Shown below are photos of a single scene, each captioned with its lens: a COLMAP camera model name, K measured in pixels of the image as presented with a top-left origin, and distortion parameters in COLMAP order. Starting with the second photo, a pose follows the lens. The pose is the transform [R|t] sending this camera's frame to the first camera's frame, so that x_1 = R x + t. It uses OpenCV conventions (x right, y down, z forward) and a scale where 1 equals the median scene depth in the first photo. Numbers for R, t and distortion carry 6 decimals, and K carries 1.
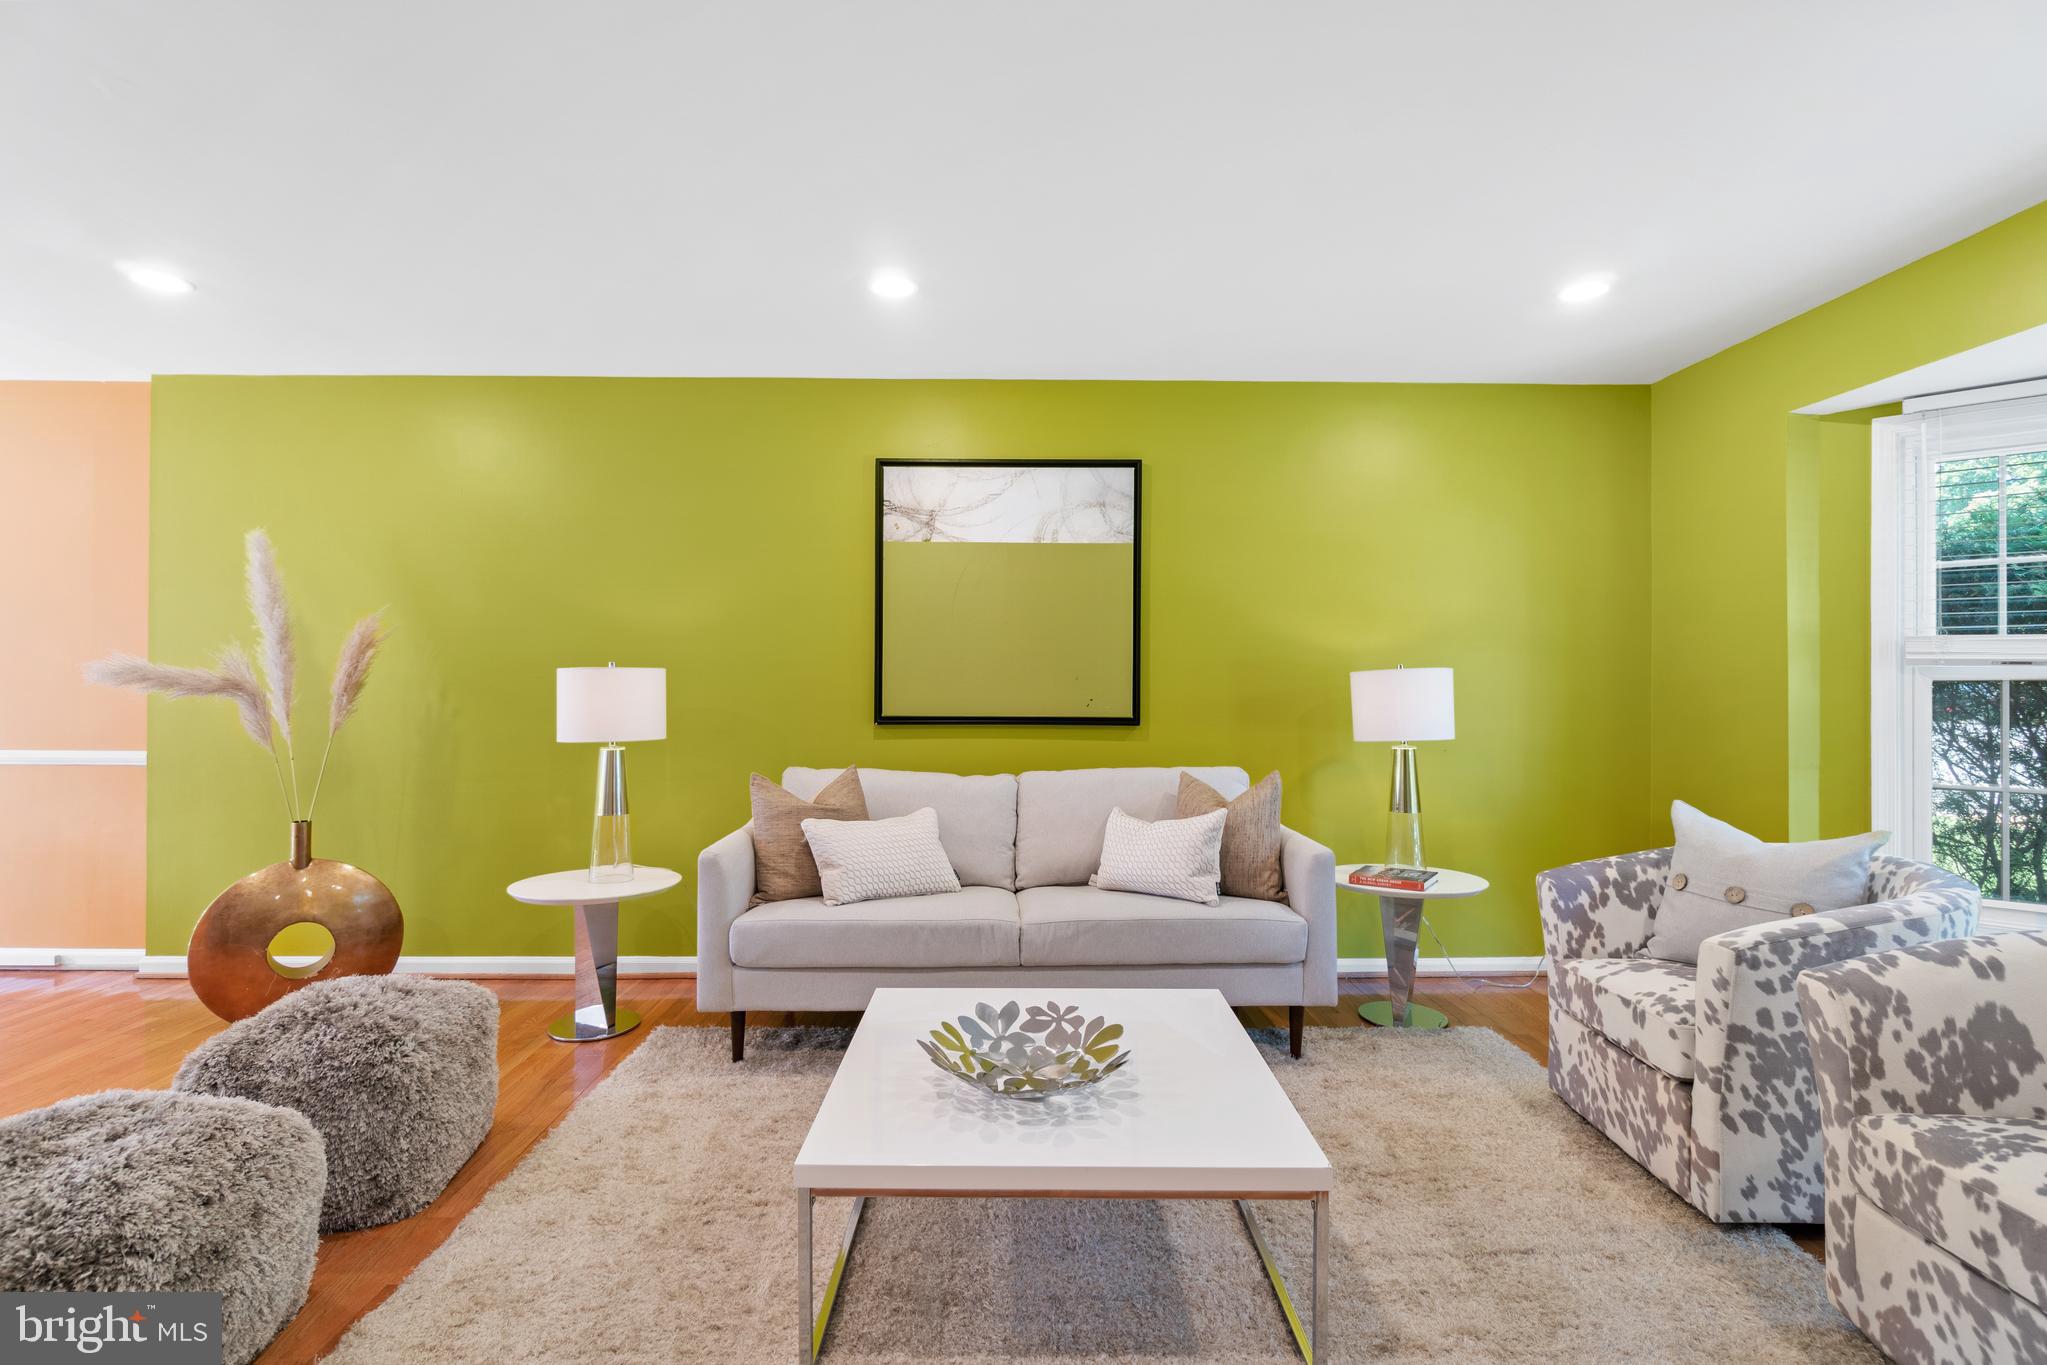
lens RADIAL K [[938.1, 0, 1023.5], [0, 938.1, 682.5], [0, 0, 1]] dist [0.003206, 0.001326]
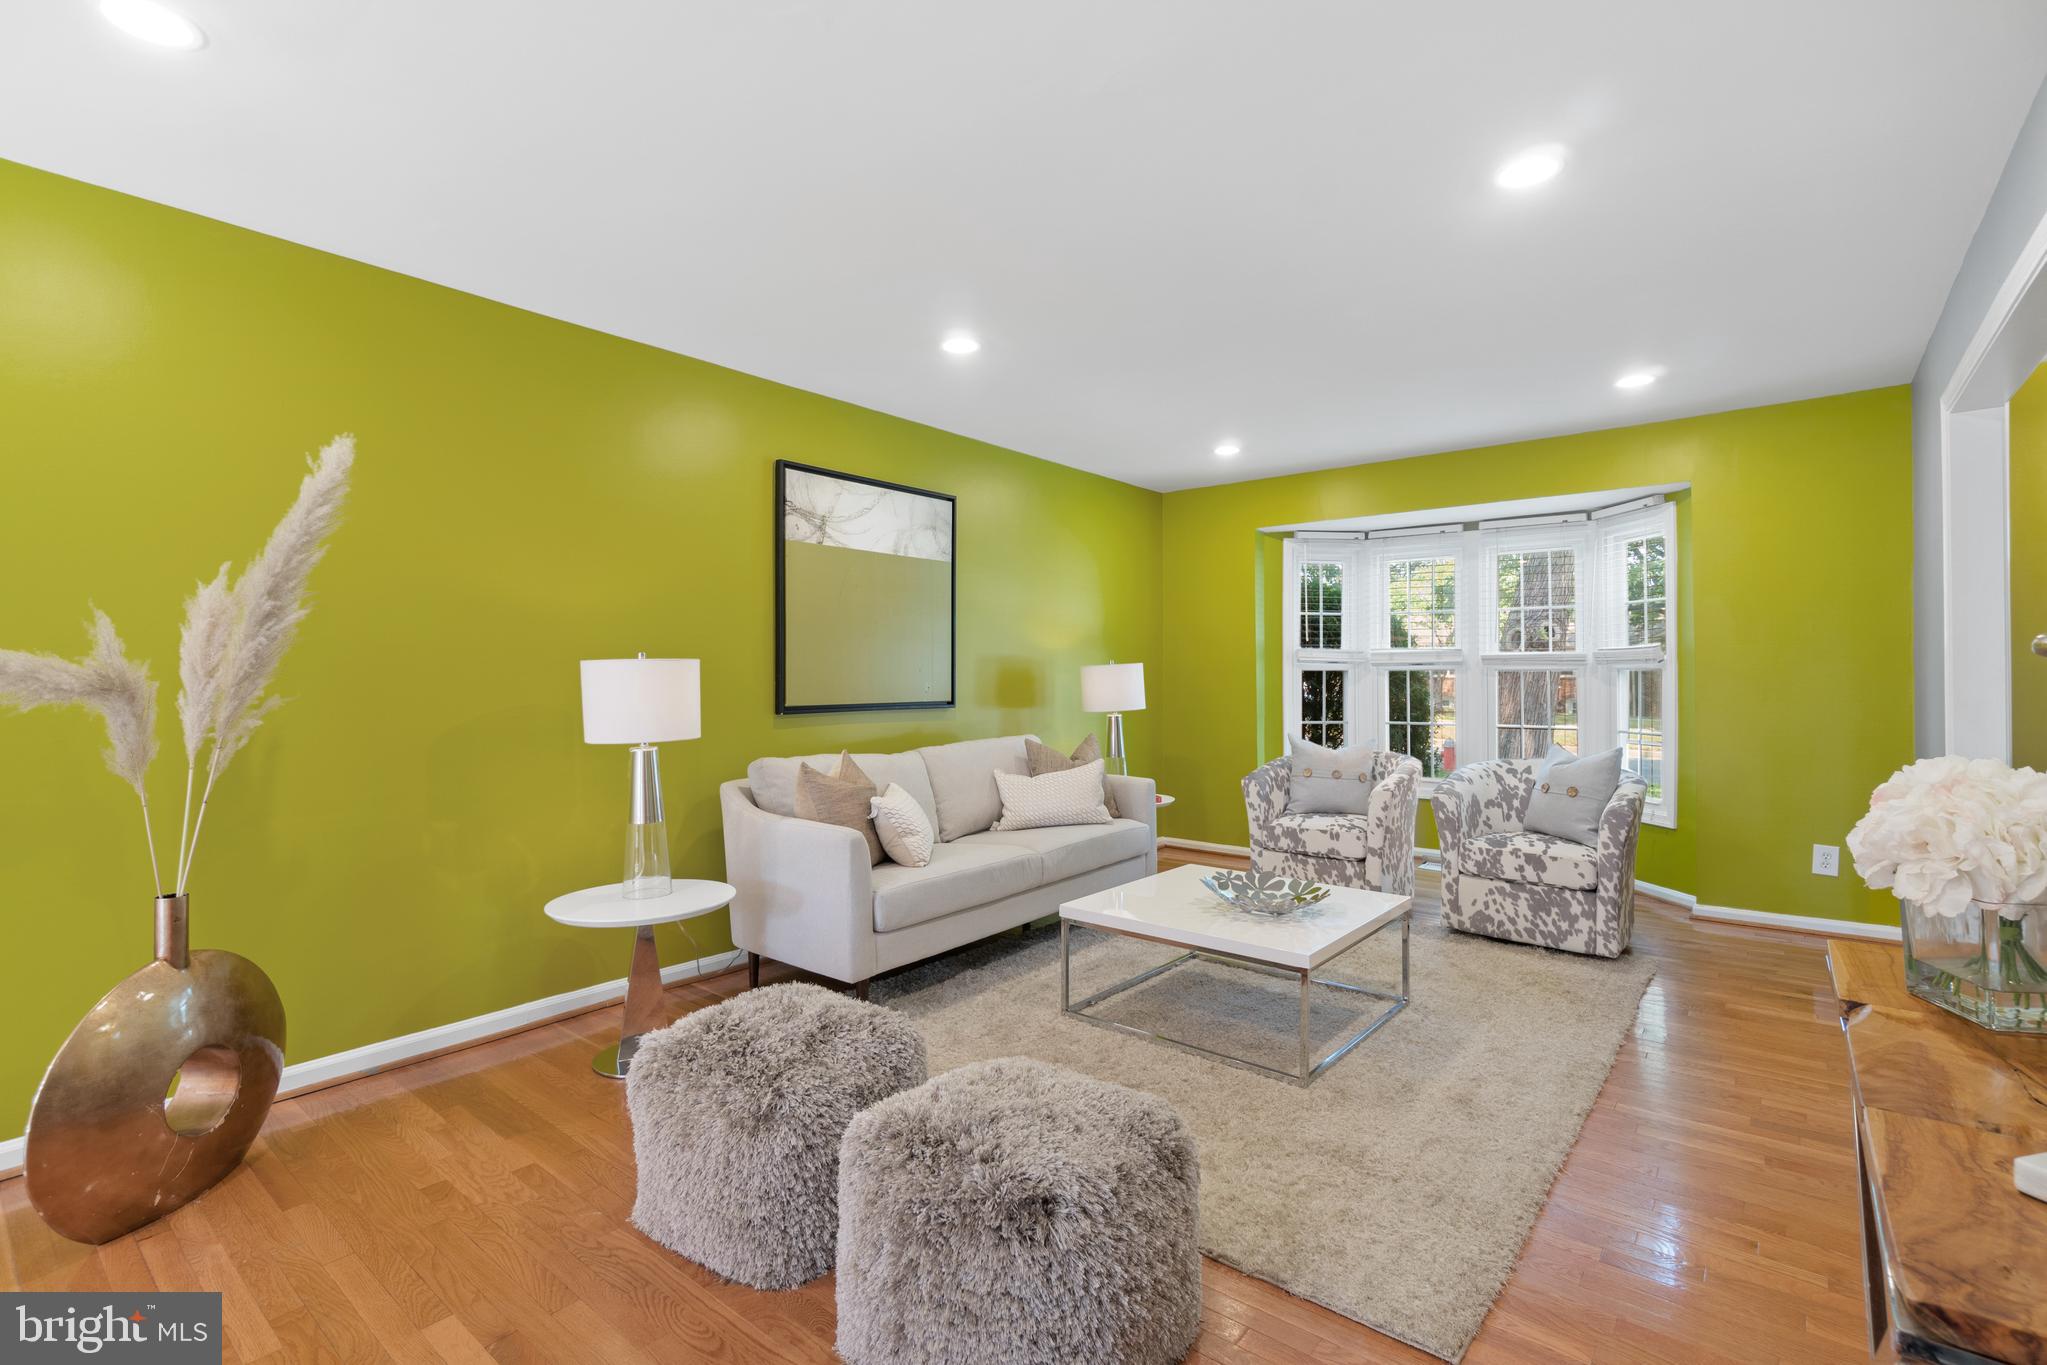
lens RADIAL K [[938.1, 0, 1023.5], [0, 938.1, 682.5], [0, 0, 1]] dist [0.003206, 0.001326]
pose [[0.646385, -0.010775, 0.762935, -0.903735], [0.004940, 0.999938, 0.009938, -0.000018], [-0.762995, -0.002655, 0.646398, 0.138296]]
